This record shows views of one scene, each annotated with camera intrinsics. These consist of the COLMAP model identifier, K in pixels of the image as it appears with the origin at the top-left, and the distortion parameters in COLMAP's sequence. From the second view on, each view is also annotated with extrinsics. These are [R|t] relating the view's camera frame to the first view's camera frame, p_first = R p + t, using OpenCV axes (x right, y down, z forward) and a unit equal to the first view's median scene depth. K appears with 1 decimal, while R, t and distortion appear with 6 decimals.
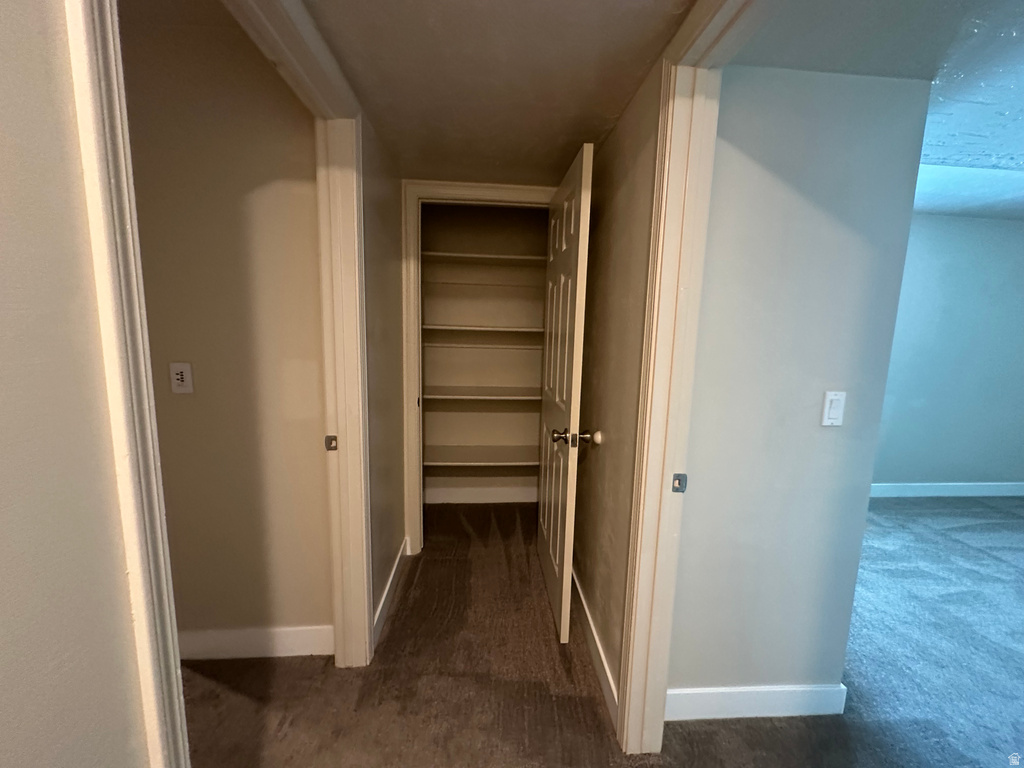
lens RADIAL K [[405.3, 0, 513.1], [0, 405.3, 383.5], [0, 0, 1]] dist [0.002751, -0.000893]
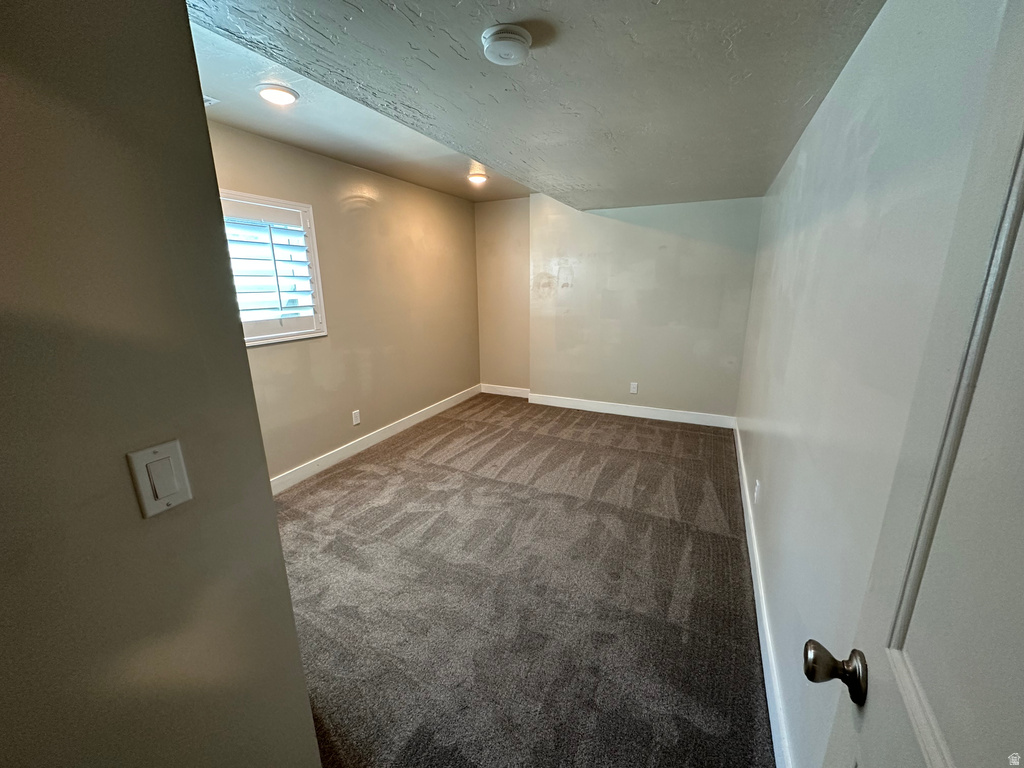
lens RADIAL K [[405.3, 0, 513.8], [0, 405.3, 384.1], [0, 0, 1]] dist [0.002751, -0.000893]
pose [[0.505771, -0.248536, 0.826091, 0.321449], [0.145876, 0.968450, 0.202054, -0.044742], [-0.850245, 0.018314, 0.526069, 0.181647]]
